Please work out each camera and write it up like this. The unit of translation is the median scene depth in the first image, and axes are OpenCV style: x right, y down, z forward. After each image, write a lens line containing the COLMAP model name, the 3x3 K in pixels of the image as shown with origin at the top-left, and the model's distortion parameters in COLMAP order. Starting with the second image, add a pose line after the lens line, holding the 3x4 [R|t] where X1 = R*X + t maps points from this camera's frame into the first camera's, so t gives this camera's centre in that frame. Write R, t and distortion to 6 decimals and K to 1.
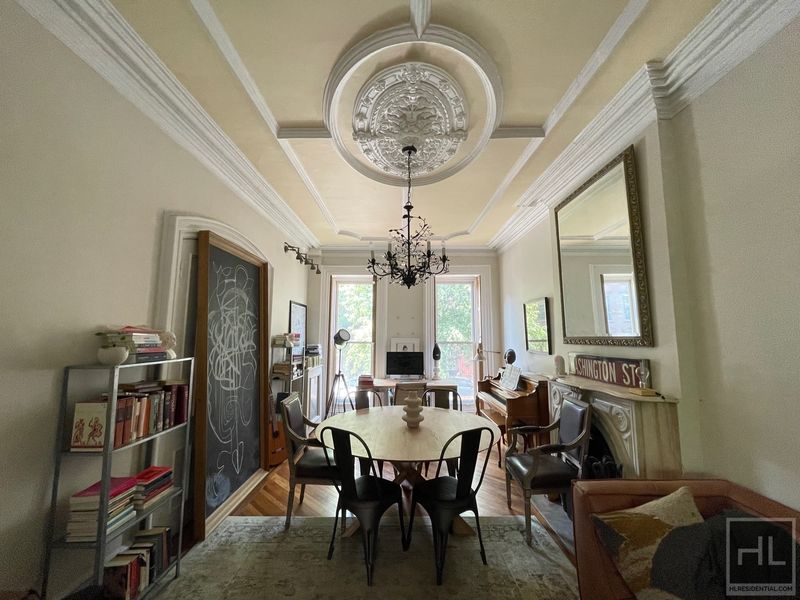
lens RADIAL K [[333.6, 0, 399.4], [0, 333.6, 297.9], [0, 0, 1]] dist [-0.000877, 0.000063]
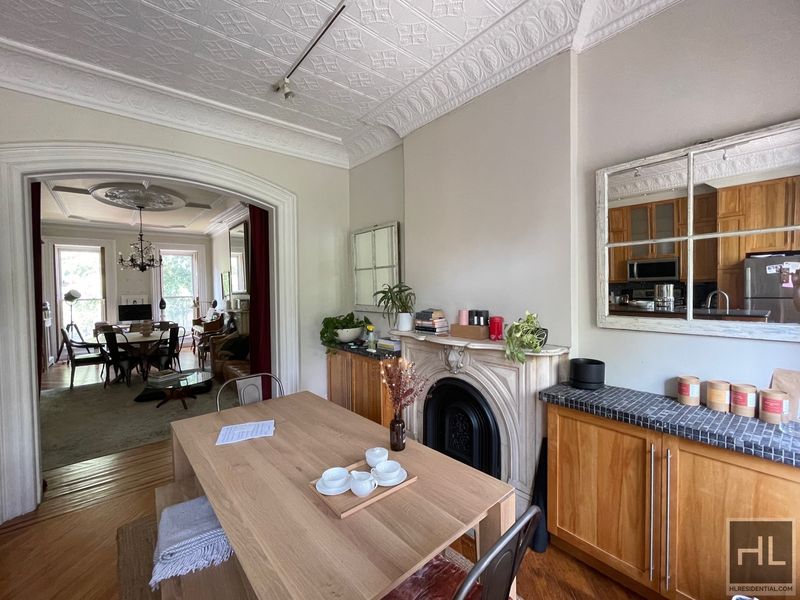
lens RADIAL K [[333.6, 0, 398.5], [0, 333.6, 296.7], [0, 0, 1]] dist [-0.000877, 0.000063]
pose [[0.758065, -0.032990, 0.651345, -0.056680], [-0.052796, 0.992338, 0.111707, -0.087680], [-0.650039, -0.119070, 0.750514, -0.780967]]
